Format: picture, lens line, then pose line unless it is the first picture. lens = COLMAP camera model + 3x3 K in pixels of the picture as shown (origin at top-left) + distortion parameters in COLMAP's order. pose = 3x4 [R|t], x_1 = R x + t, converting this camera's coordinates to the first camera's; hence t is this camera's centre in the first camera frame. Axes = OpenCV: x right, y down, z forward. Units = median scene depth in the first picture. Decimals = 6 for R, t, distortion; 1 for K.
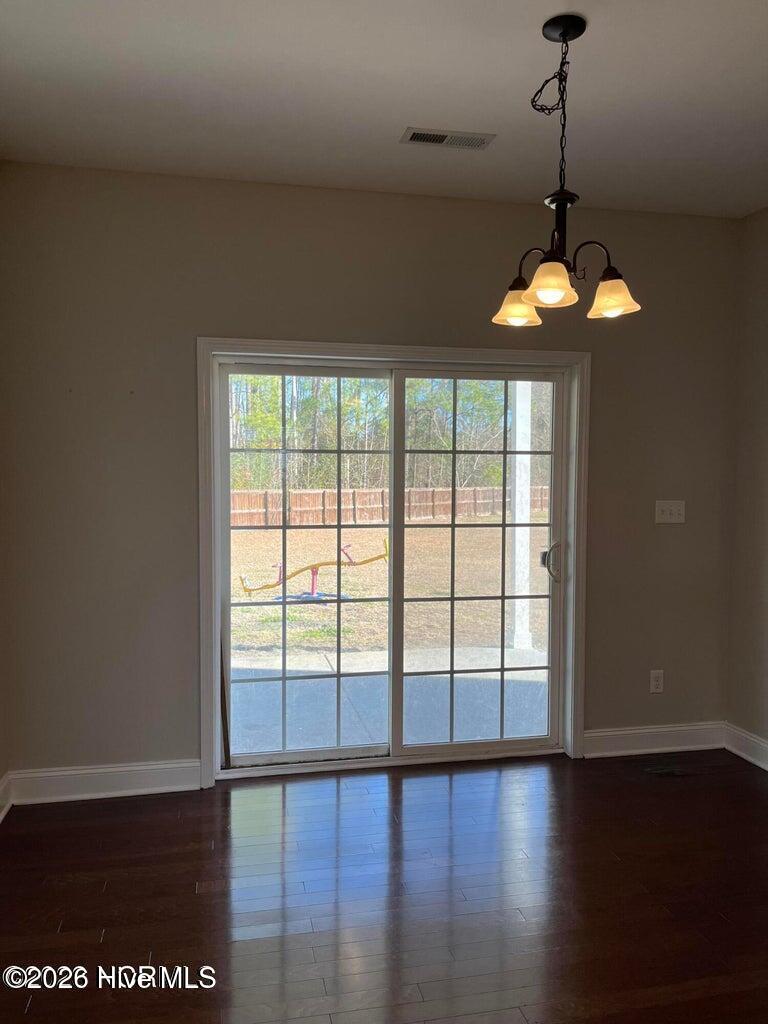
lens RADIAL K [[772.1, 0, 384.0], [0, 772.1, 512.0], [0, 0, 1]] dist [0.060070, -0.082760]
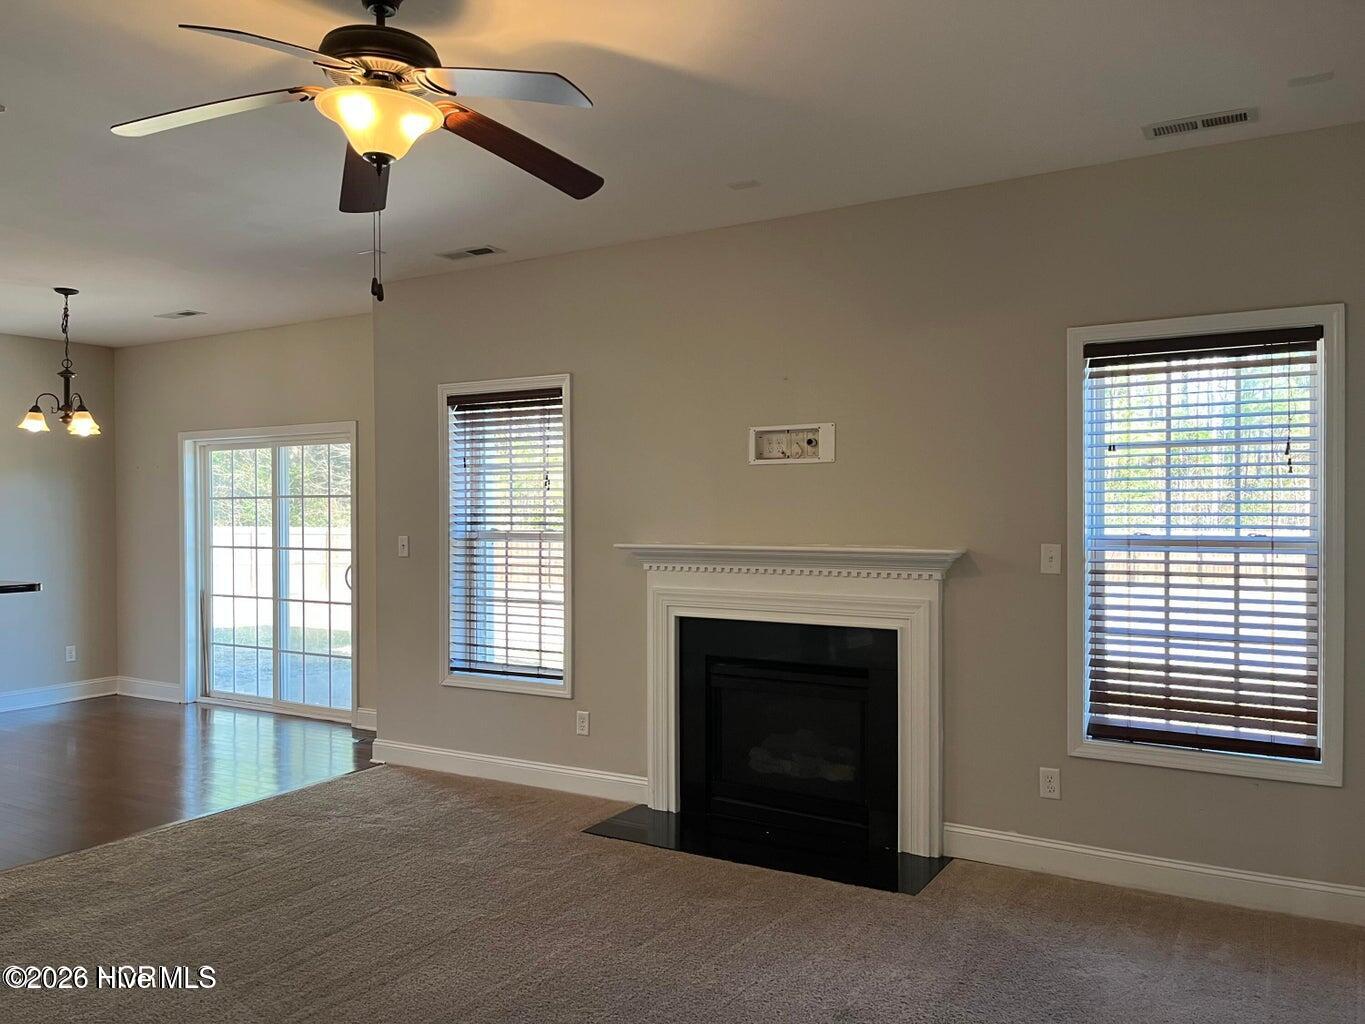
lens RADIAL K [[1029.2, 0, 685.2], [0, 1029.2, 515.3], [0, 0, 1]] dist [0.060070, -0.082760]
pose [[0.733265, -0.002274, -0.679939, 1.967998], [-0.025559, 0.999195, -0.030906, -0.003099], [0.679462, 0.040041, 0.732617, 0.089789]]
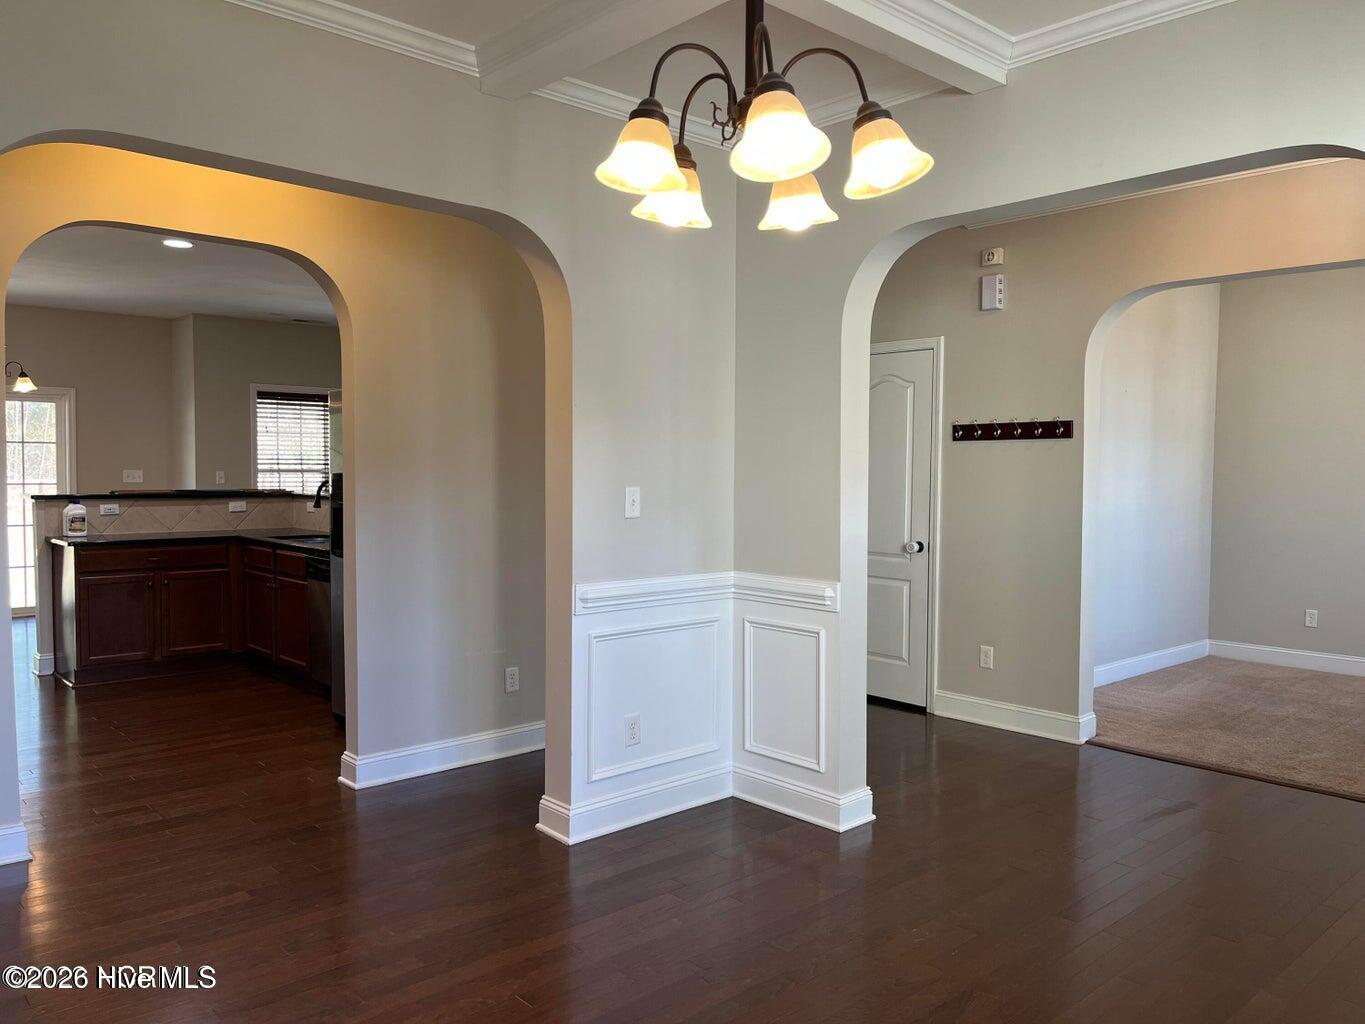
lens RADIAL K [[1029.2, 0, 685.2], [0, 1029.2, 515.3], [0, 0, 1]] dist [0.060070, -0.082760]
pose [[0.864409, -0.018253, 0.502459, 0.280249], [0.015300, 0.999833, 0.010000, 0.093586], [-0.502557, -0.000956, 0.864543, -1.888738]]
